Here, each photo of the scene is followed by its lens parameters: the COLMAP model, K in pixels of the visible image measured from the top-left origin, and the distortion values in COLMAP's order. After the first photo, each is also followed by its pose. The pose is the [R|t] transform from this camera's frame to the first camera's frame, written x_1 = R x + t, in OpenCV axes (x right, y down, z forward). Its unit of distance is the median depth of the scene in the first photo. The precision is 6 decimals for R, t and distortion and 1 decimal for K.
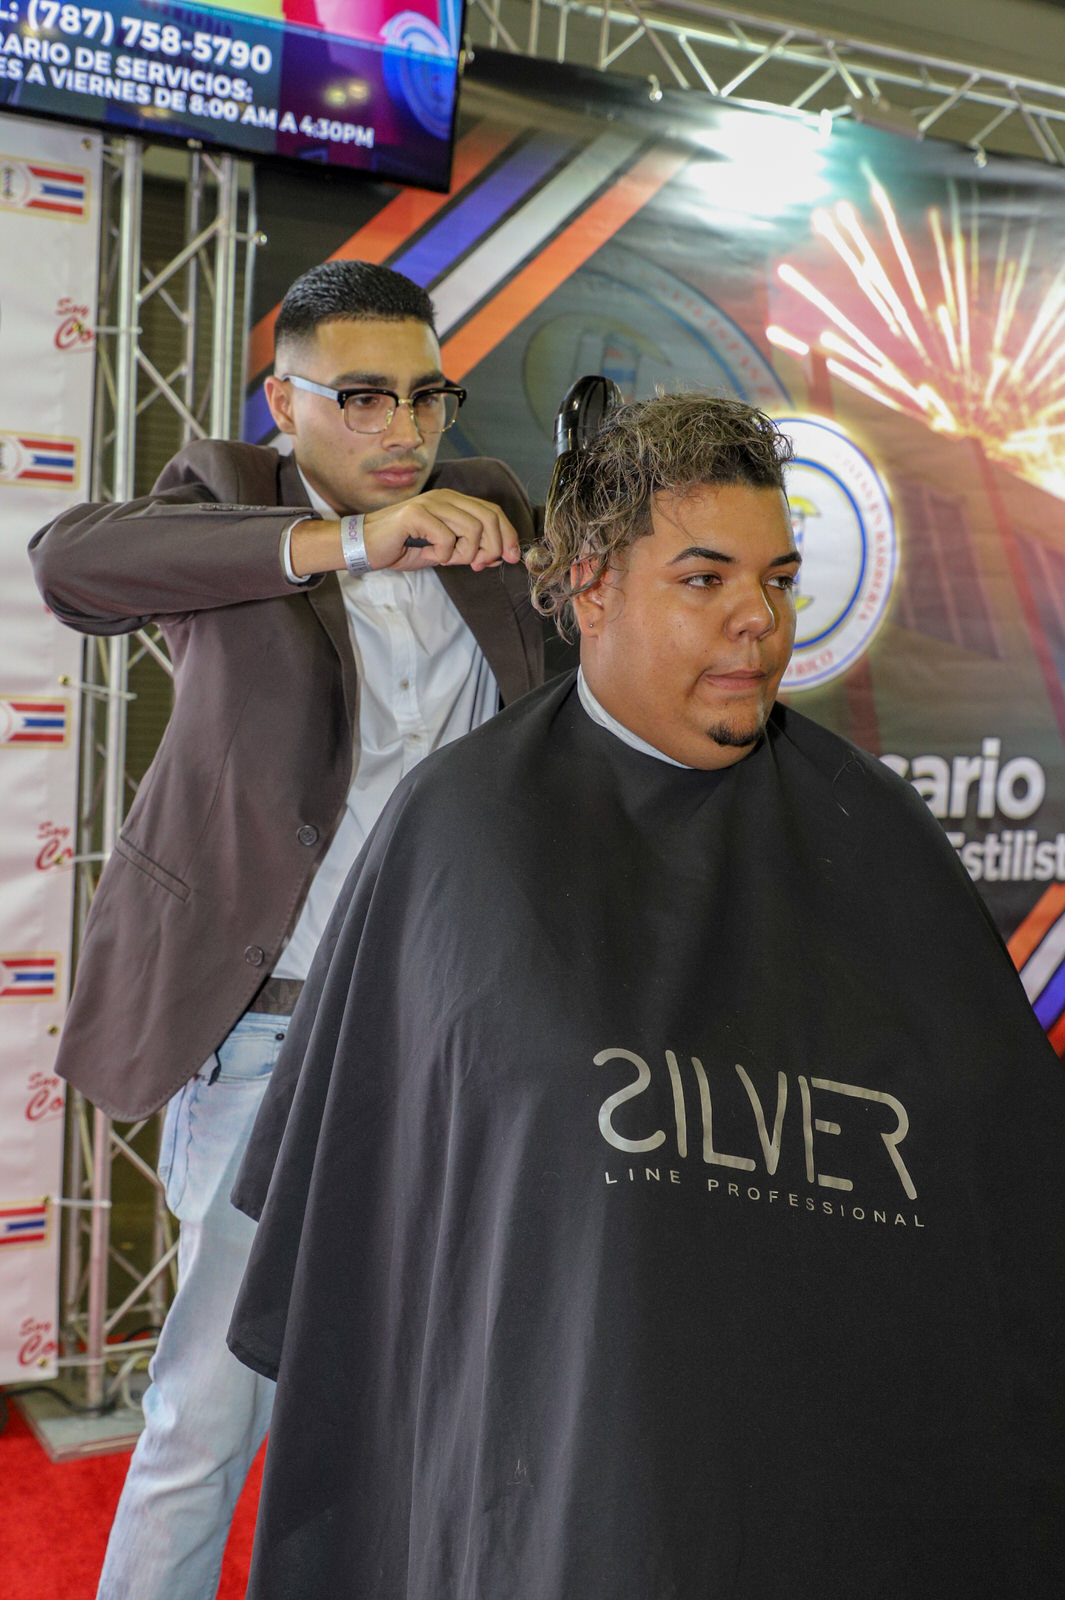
lens RADIAL K [[1956.8, 0, 534.7], [0, 1956.8, 790.2], [0, 0, 1]] dist [0.016360, 0.000000]
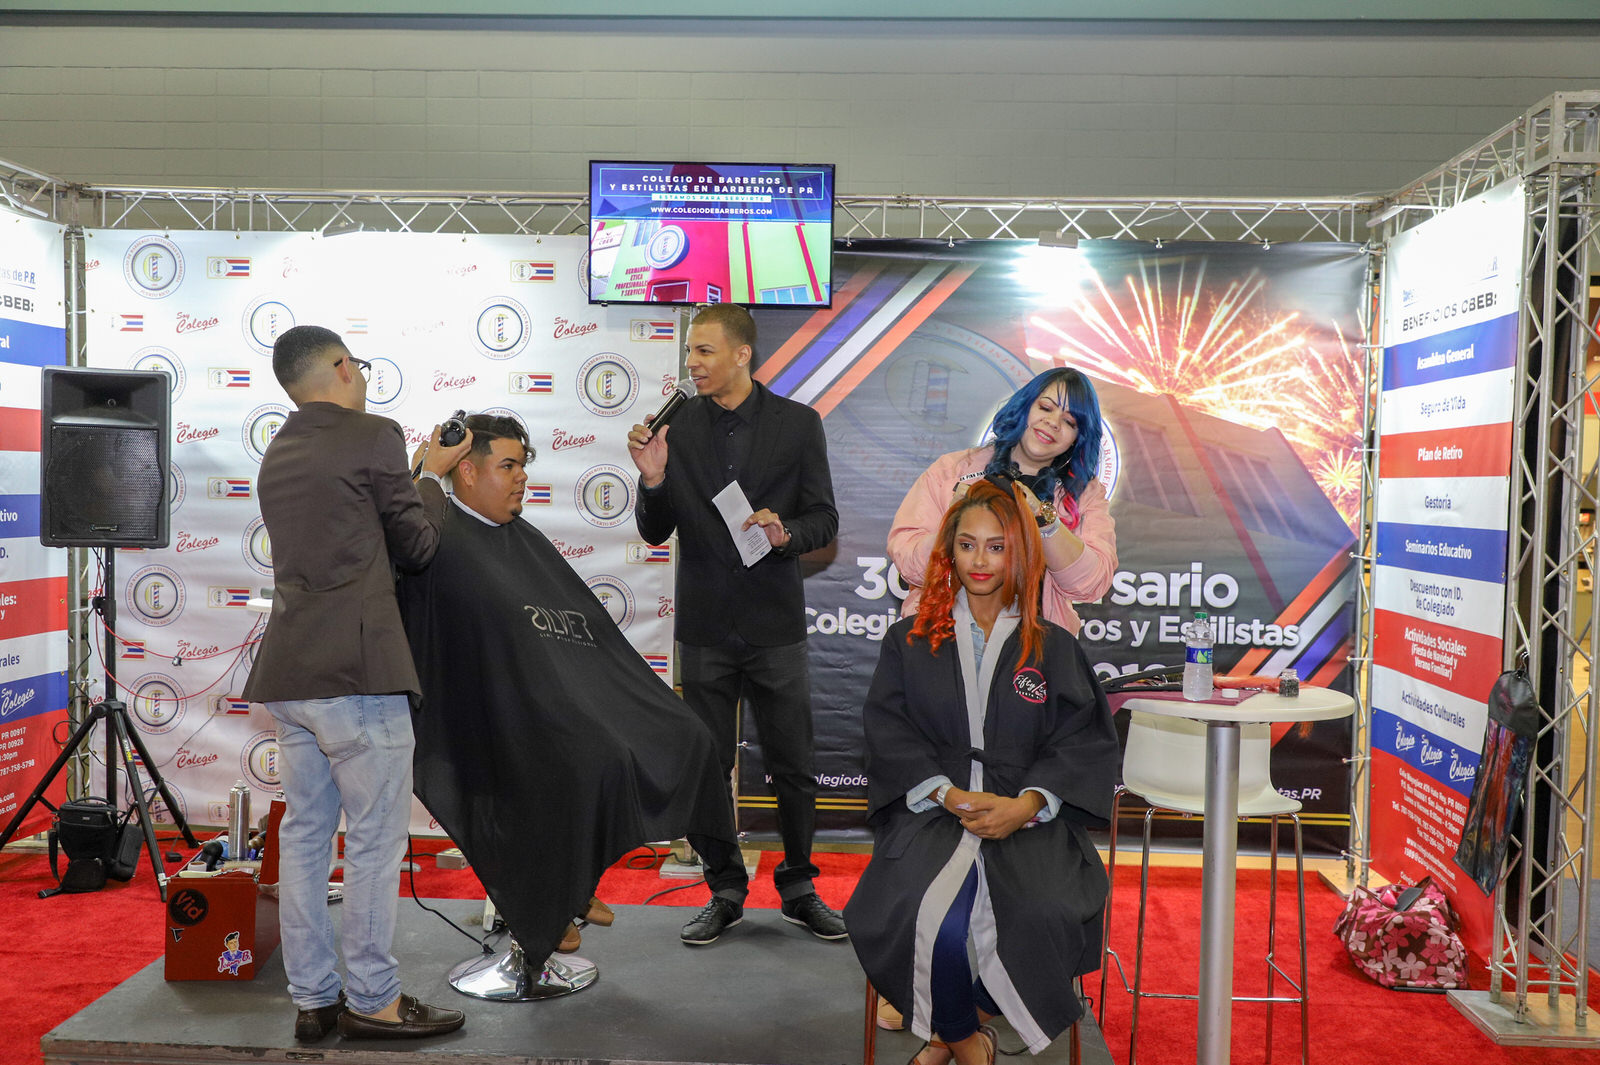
lens RADIAL K [[1494.5, 0, 799.1], [0, 1494.5, 552.1], [0, 0, 1]] dist [0.015759, 0.000000]
pose [[0.852621, -0.027140, -0.521825, 0.687874], [-0.019774, 0.996259, -0.084124, 0.092686], [0.522156, 0.082044, 0.848895, -0.357137]]
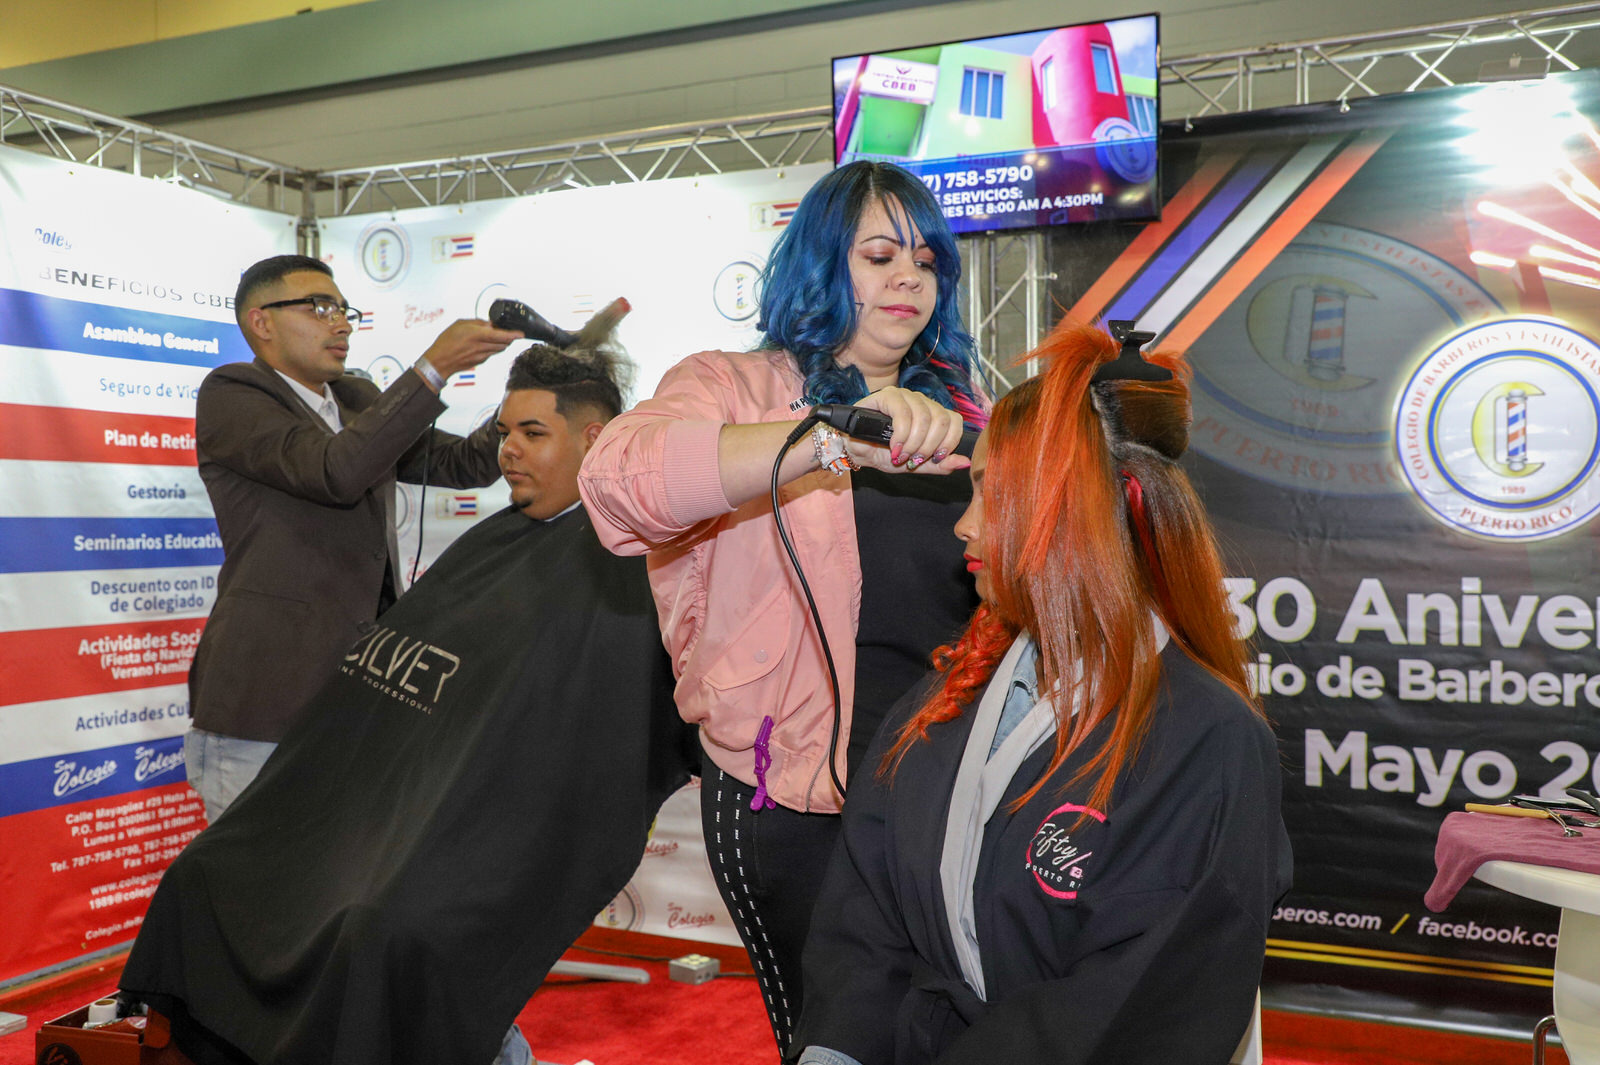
lens RADIAL K [[1494.5, 0, 808.6], [0, 1494.5, 543.1], [0, 0, 1]] dist [0.015759, 0.000000]
pose [[0.597921, -0.059892, -0.799314, 0.615101], [-0.042761, 0.993401, -0.106422, 0.068012], [0.800413, 0.097812, 0.591415, 0.108228]]
